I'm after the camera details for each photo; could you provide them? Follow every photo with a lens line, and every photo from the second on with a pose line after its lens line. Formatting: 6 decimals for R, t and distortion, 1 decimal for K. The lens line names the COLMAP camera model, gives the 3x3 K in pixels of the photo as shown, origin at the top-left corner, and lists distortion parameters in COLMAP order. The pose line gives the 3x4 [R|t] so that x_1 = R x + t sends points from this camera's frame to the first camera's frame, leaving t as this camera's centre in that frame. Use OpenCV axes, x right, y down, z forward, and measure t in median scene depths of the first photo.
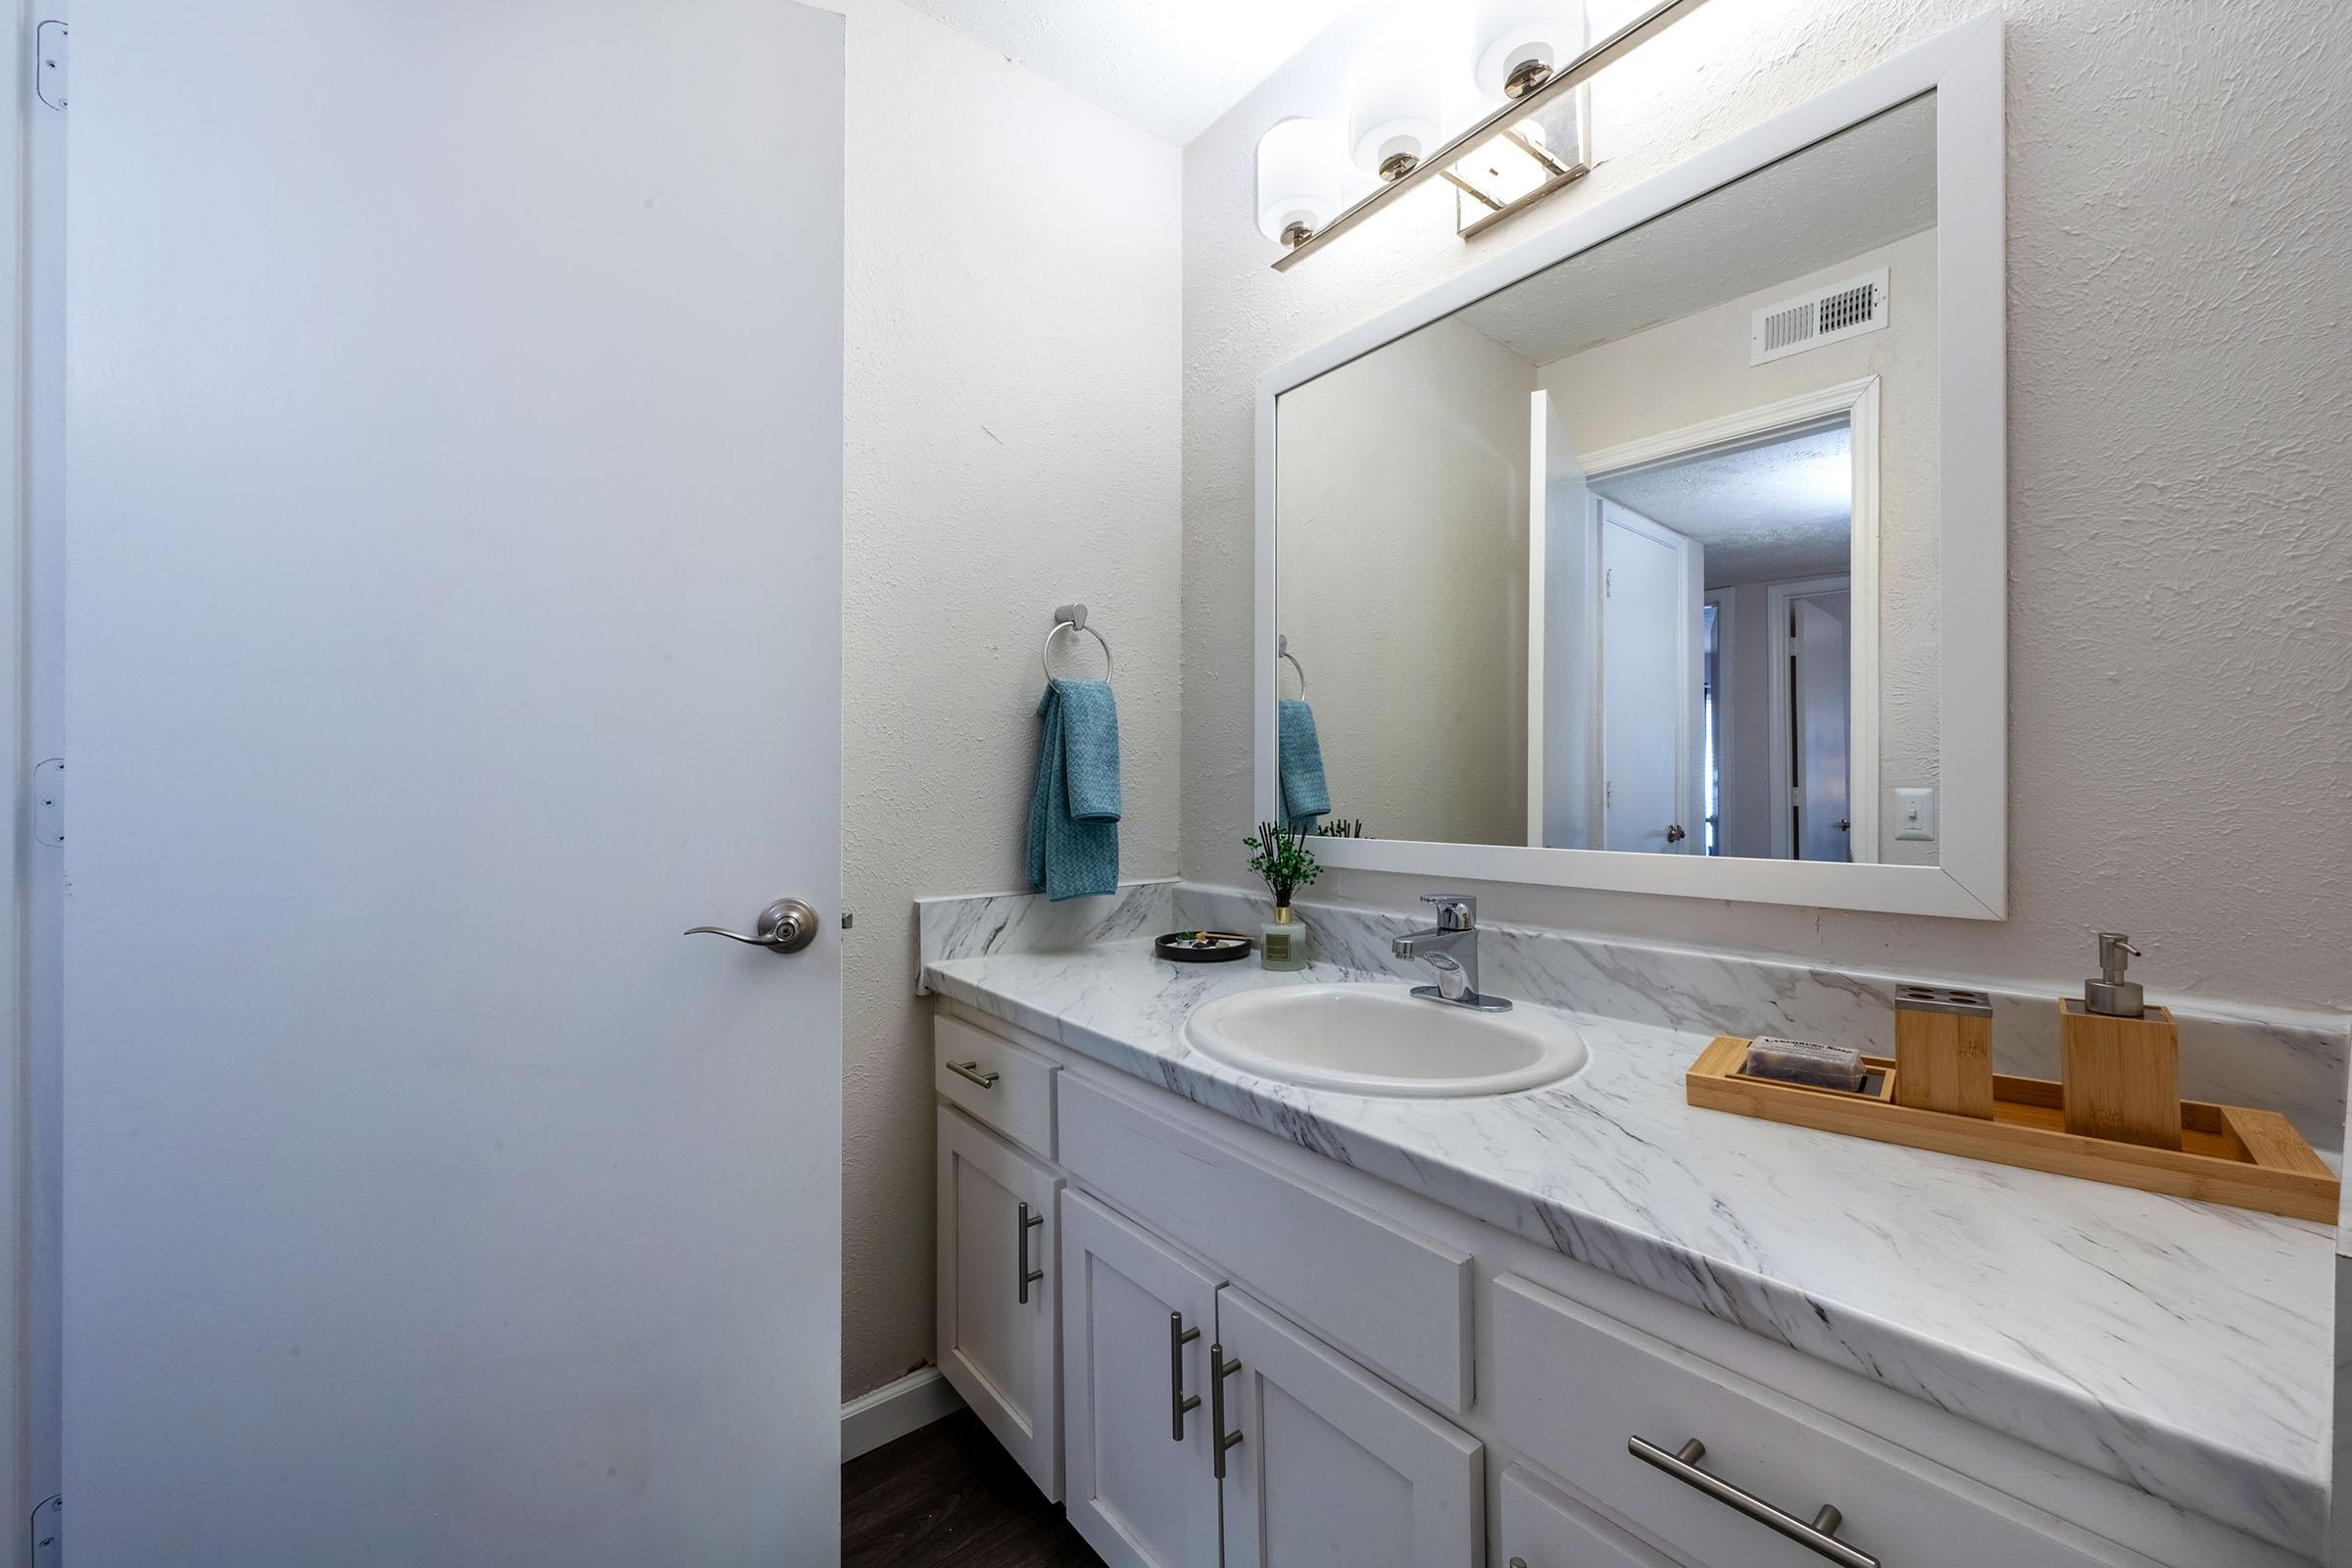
lens RADIAL K [[928.4, 0, 1177.7], [0, 928.4, 786.2], [0, 0, 1]] dist [-0.010162, 0.000007]
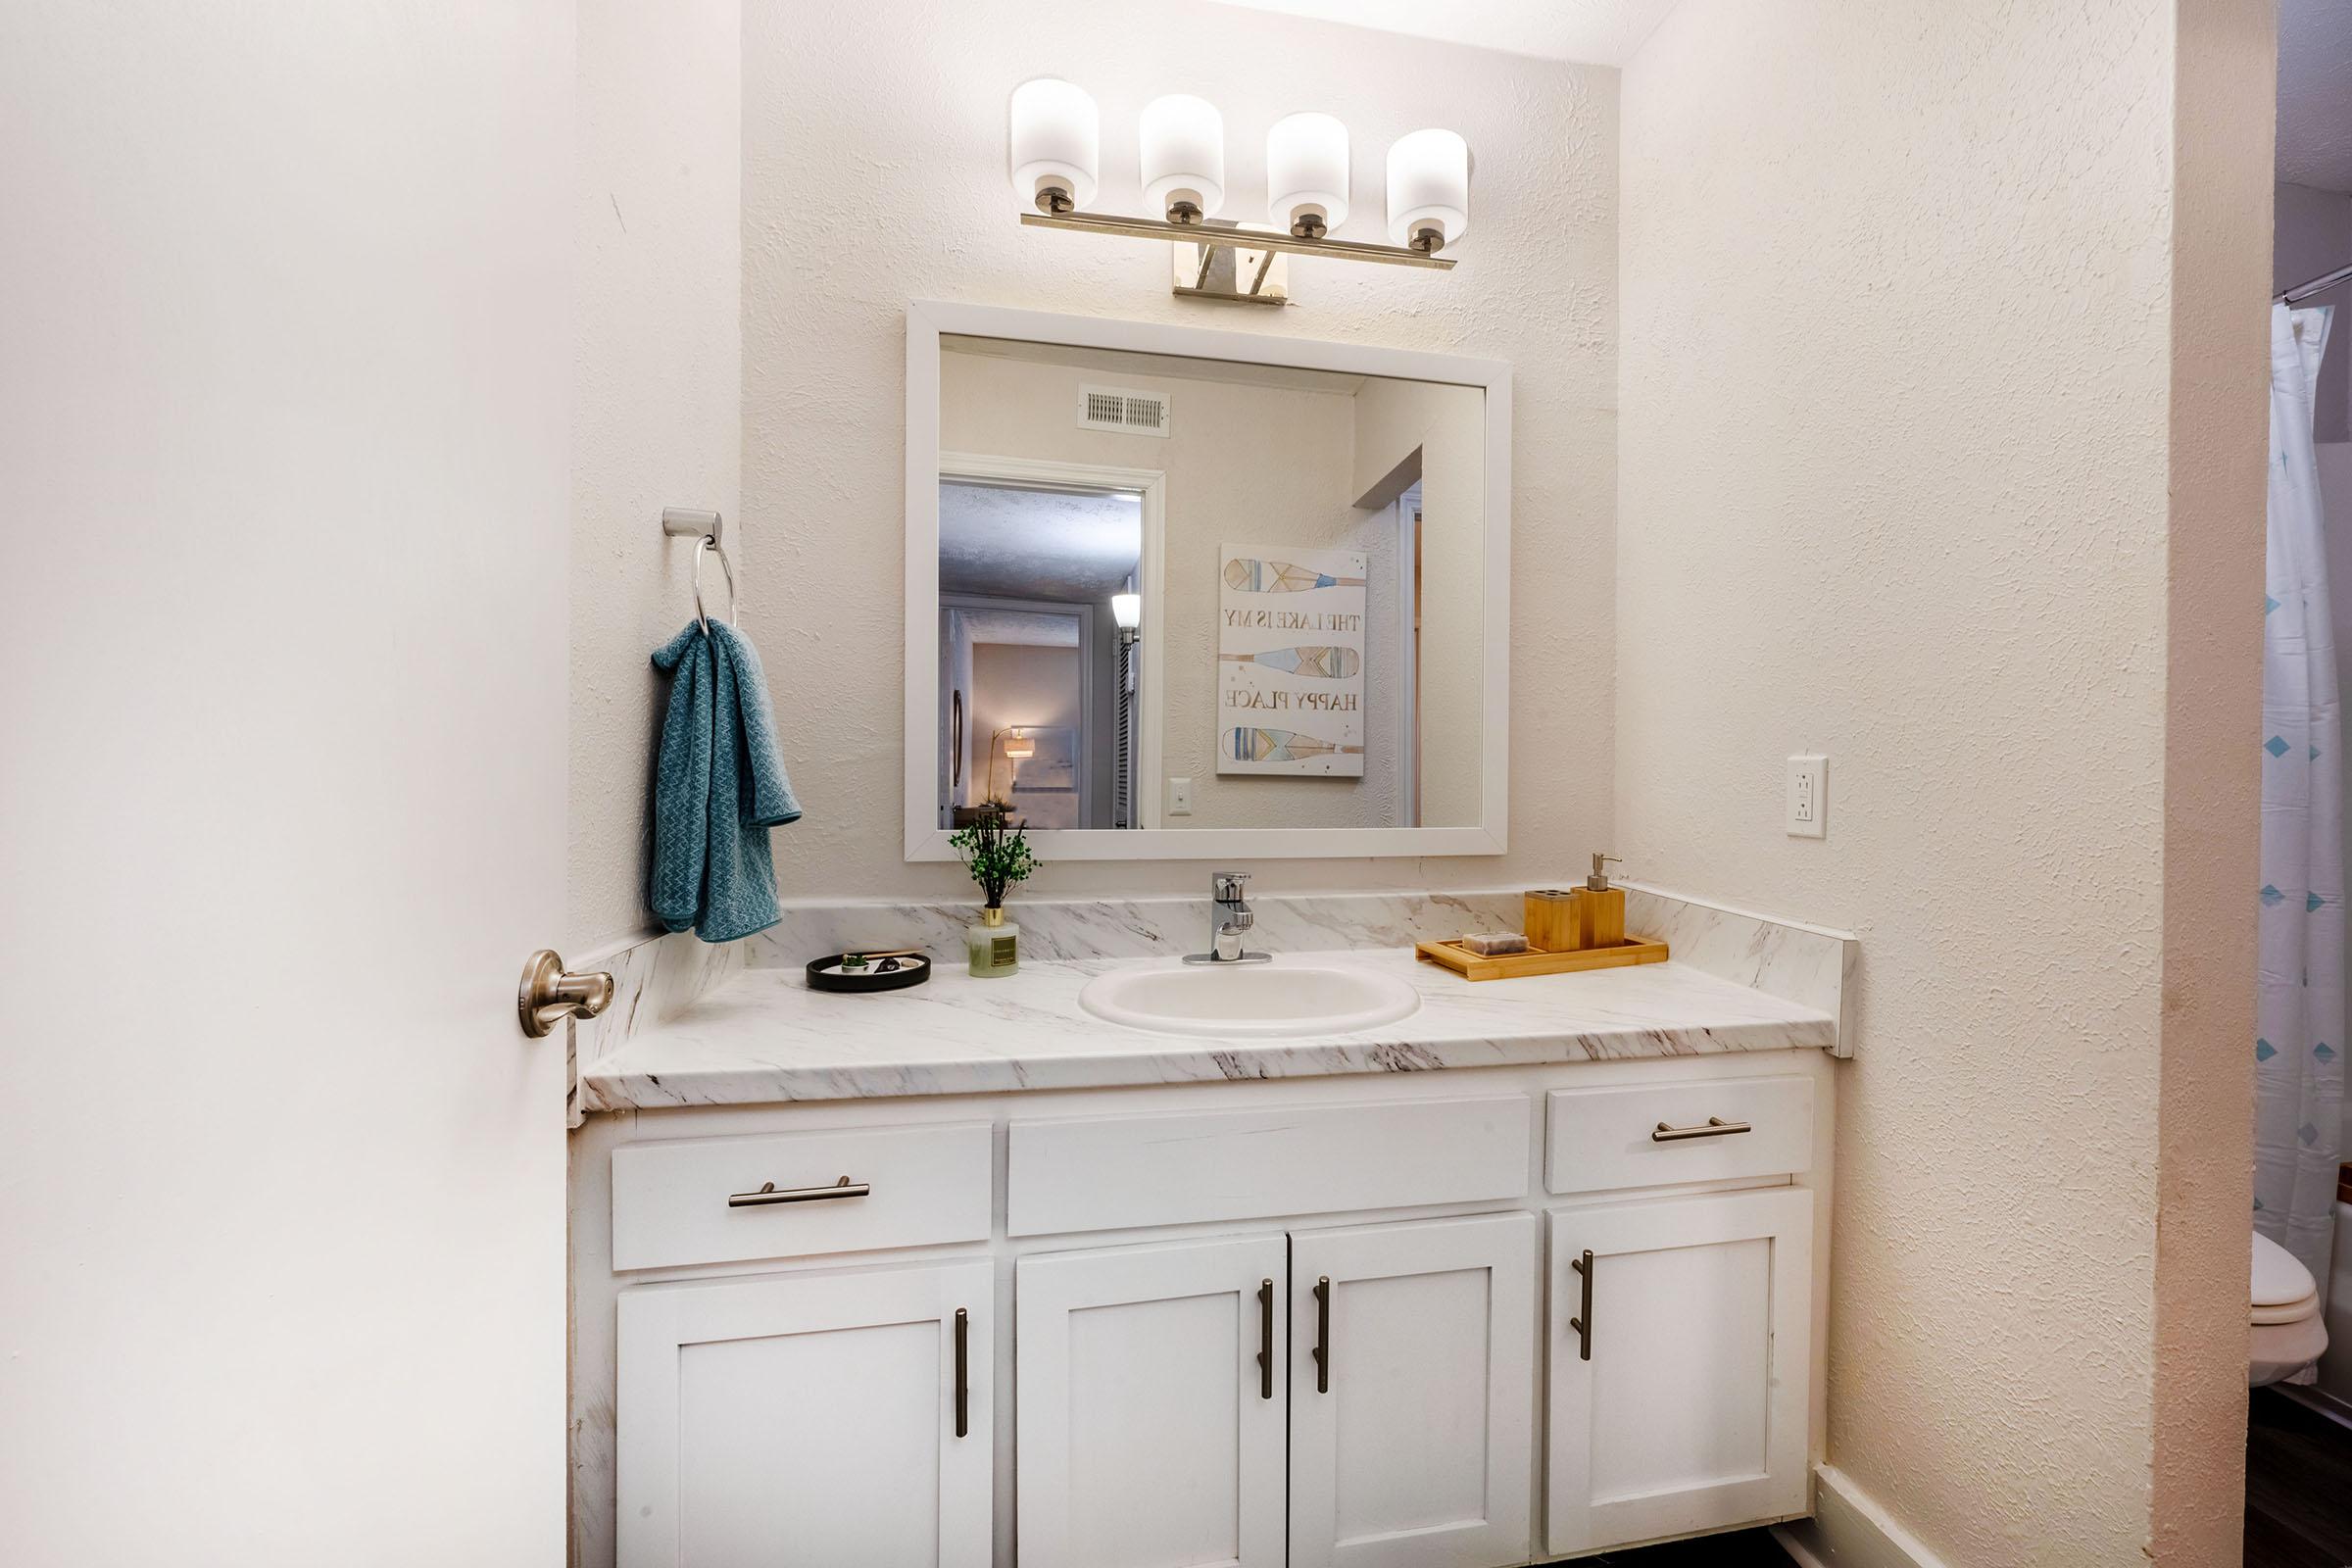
lens RADIAL K [[1033.2, 0, 1176.0], [0, 1033.2, 784.0], [0, 0, 1]] dist [-0.000291, -0.000353]
pose [[0.442210, -0.003682, 0.896904, -1.030514], [-0.011276, 0.999890, 0.009665, -0.007284], [-0.896841, -0.014388, 0.442120, 0.542819]]
